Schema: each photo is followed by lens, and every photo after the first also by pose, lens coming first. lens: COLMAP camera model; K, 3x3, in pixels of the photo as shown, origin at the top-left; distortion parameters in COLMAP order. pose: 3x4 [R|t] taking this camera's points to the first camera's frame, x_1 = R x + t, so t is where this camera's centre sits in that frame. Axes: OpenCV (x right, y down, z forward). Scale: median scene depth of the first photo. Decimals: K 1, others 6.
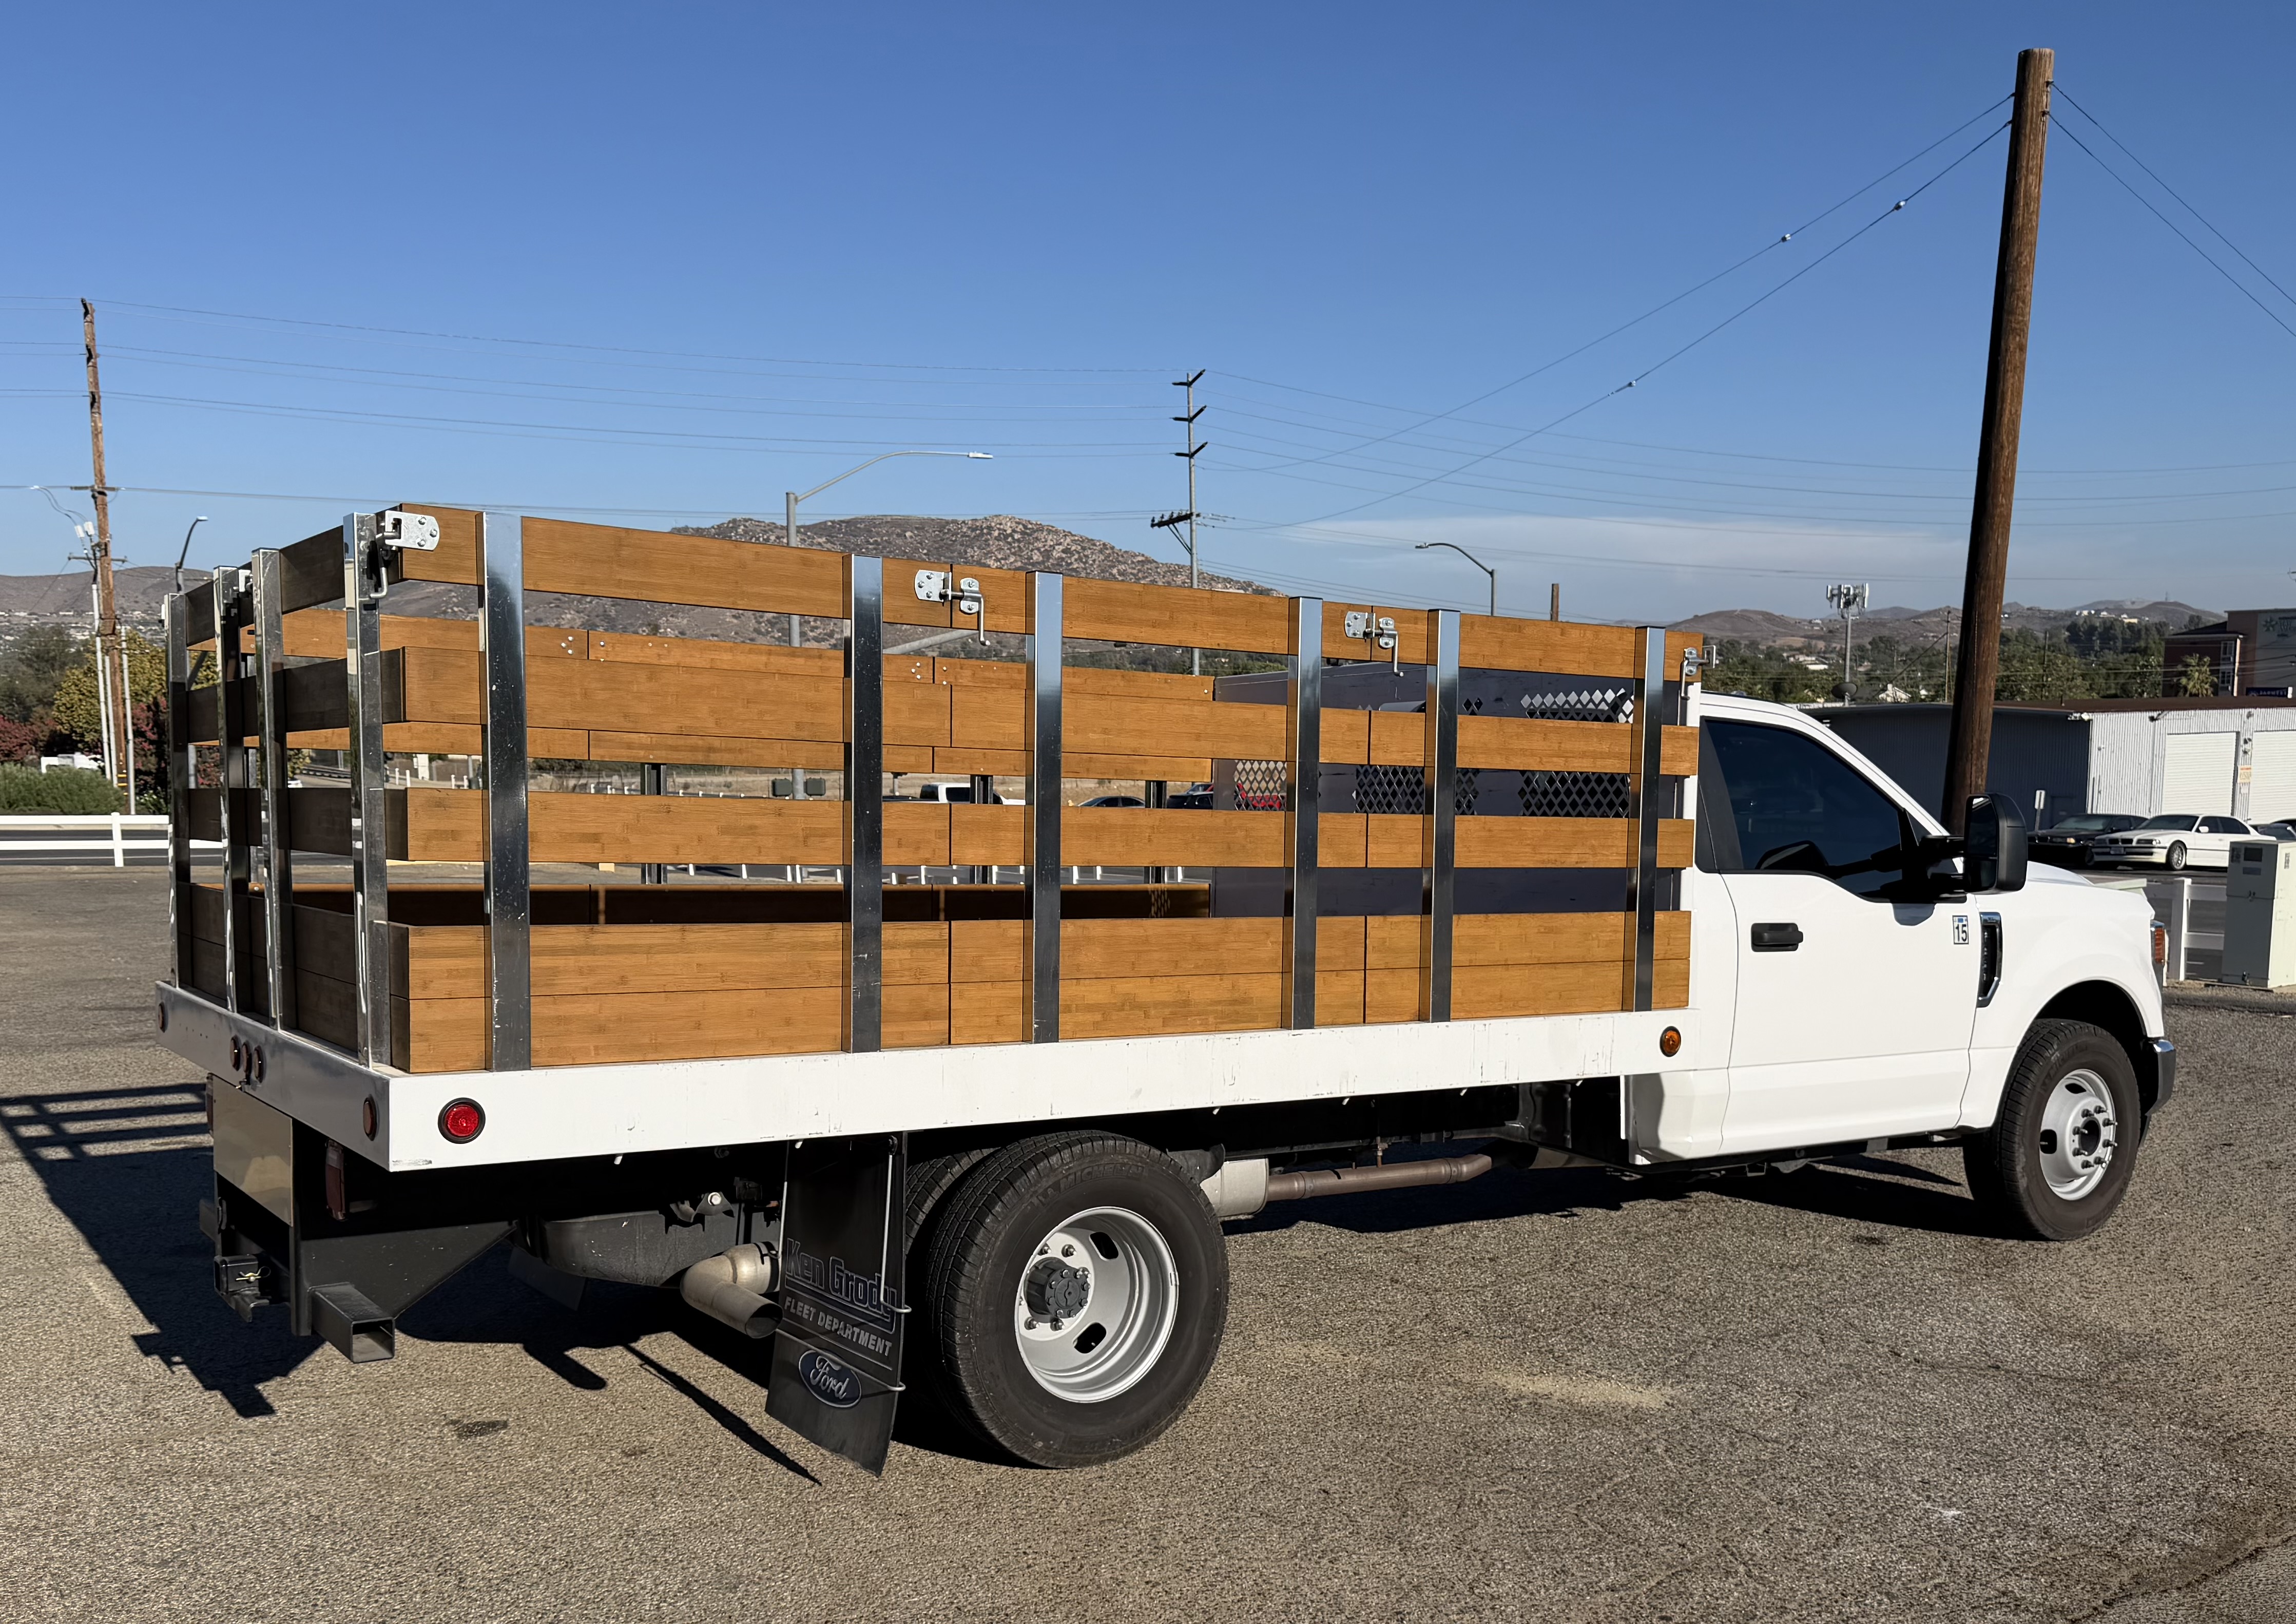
lens RADIAL K [[2043.2, 0, 1148.0], [0, 2043.2, 812.0], [0, 0, 1]] dist [0.047102, 0.009646]
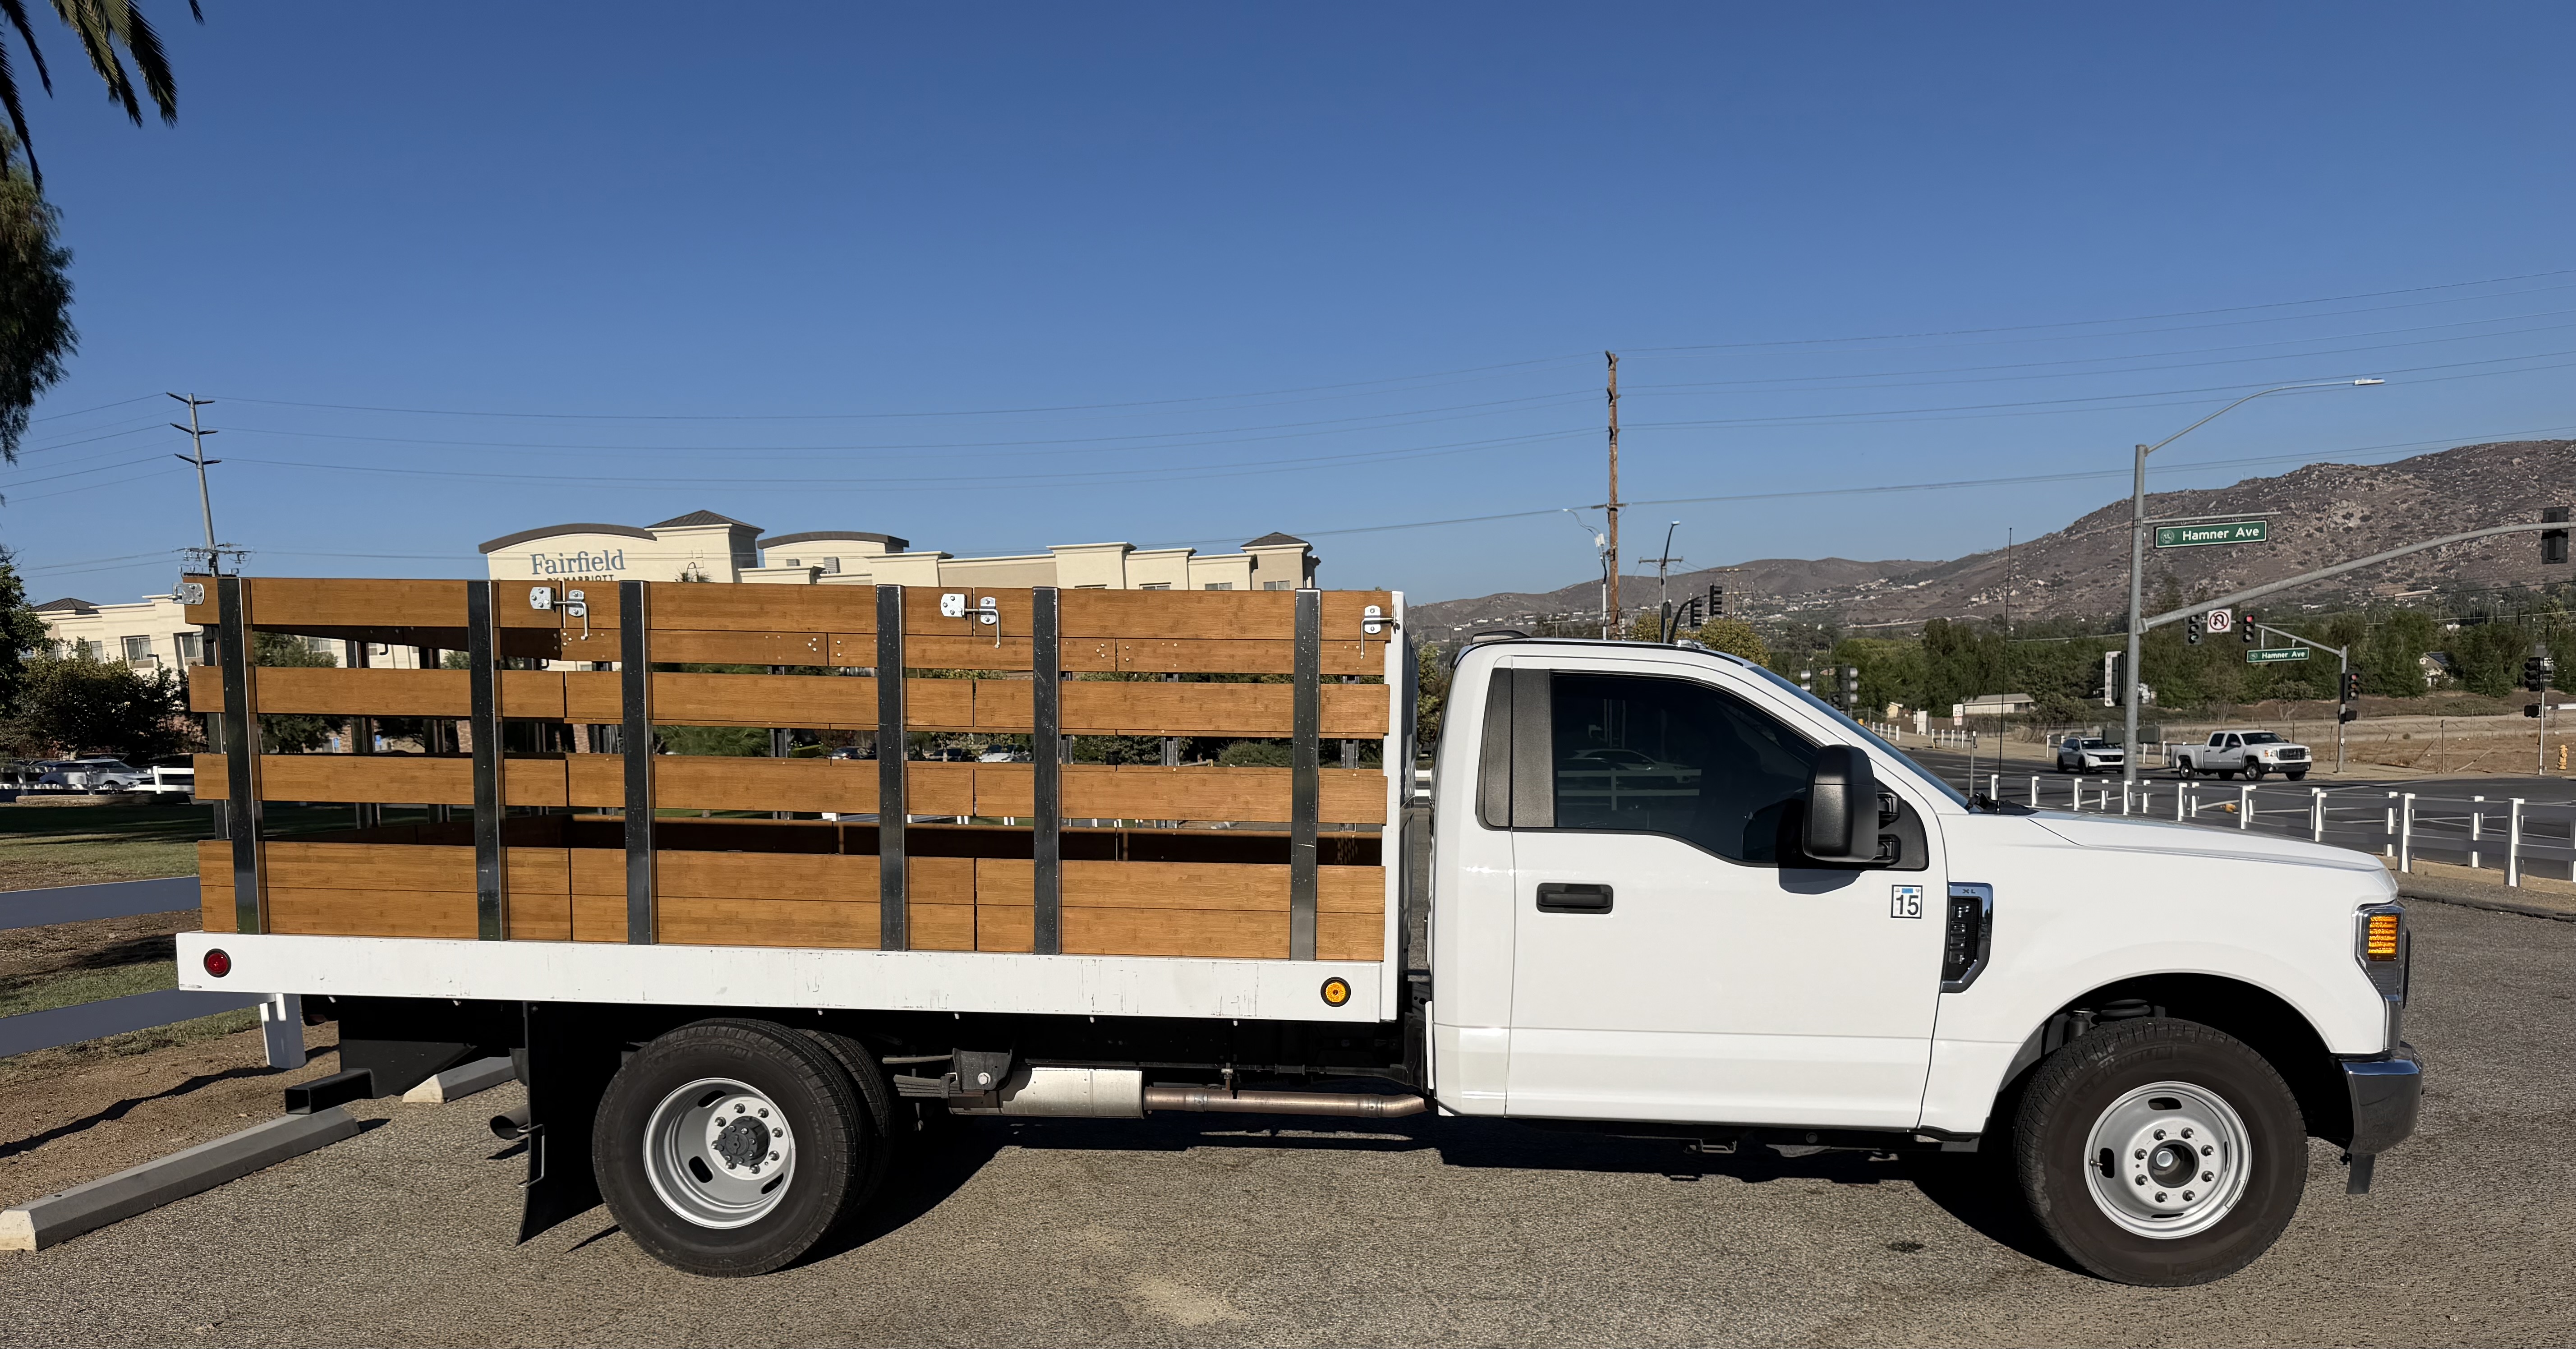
lens RADIAL K [[1817.9, 0, 1286.8], [0, 1817.9, 879.7], [0, 0, 1]] dist [0.041420, -0.000027]
pose [[0.778897, 0.038619, -0.625962, 0.865177], [0.000923, 0.998031, 0.062723, -0.000947], [0.627151, -0.049432, 0.777327, 0.305554]]
